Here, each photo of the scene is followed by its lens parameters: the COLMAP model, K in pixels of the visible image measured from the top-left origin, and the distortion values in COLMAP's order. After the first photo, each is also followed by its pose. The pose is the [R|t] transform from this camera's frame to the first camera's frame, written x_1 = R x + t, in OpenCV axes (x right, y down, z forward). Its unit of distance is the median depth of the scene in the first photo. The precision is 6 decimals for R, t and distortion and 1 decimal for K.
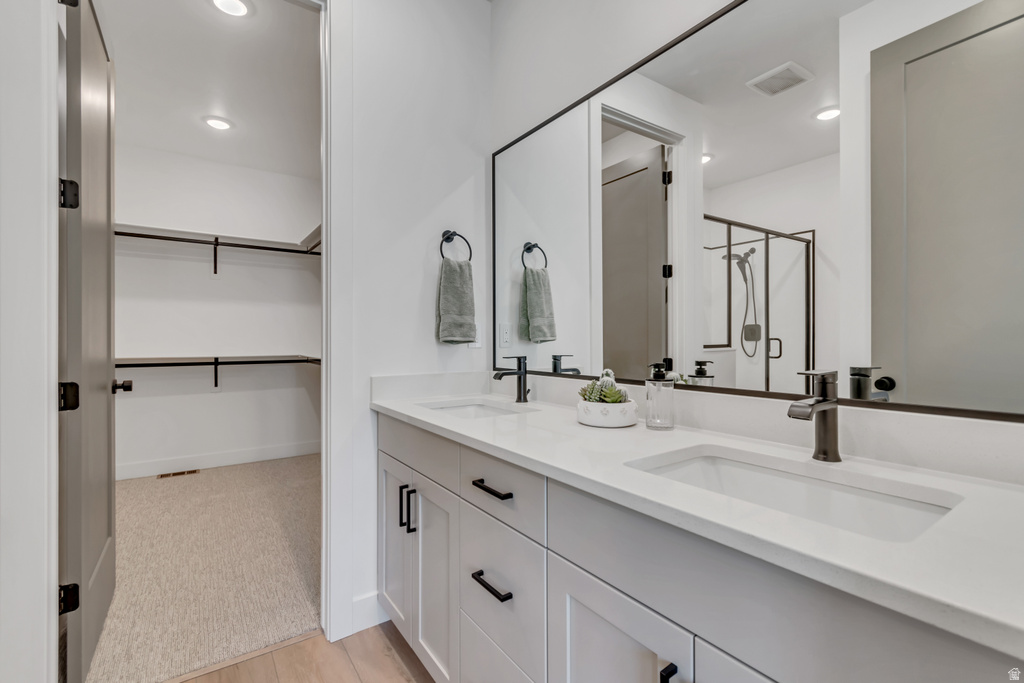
lens RADIAL K [[459.6, 0, 518.5], [0, 459.6, 342.4], [0, 0, 1]] dist [0.001803, -0.002735]
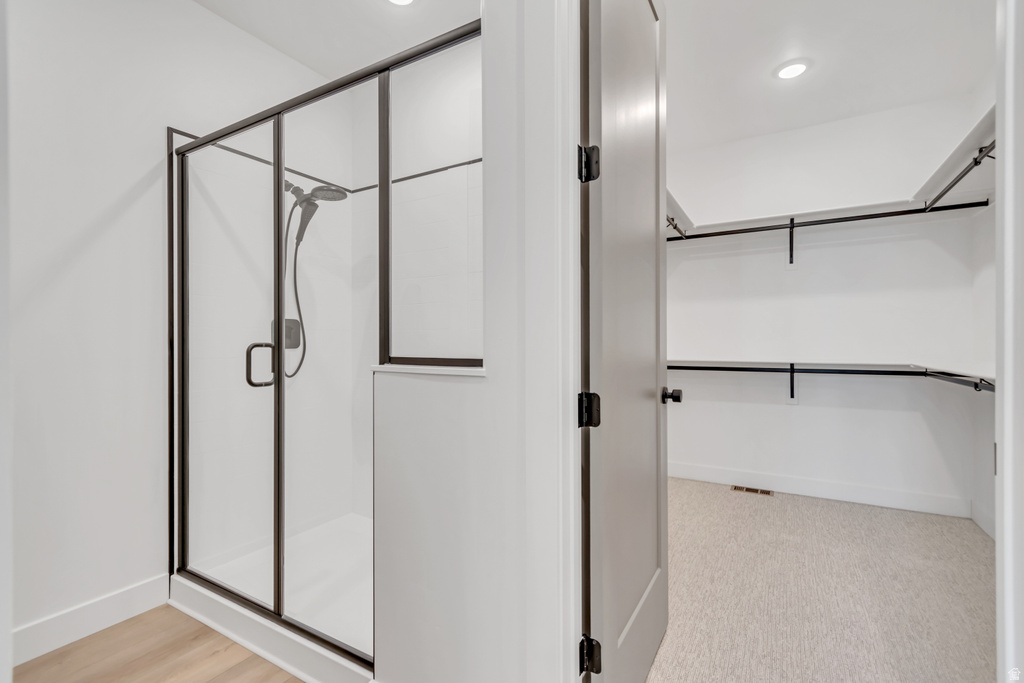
lens RADIAL K [[459.6, 0, 511.9], [0, 459.6, 345.2], [0, 0, 1]] dist [0.001803, -0.002735]
pose [[0.411630, -0.000746, -0.911351, -0.131645], [-0.002154, 0.999996, -0.001791, 0.002966], [0.911349, 0.002700, 0.411626, 0.238418]]
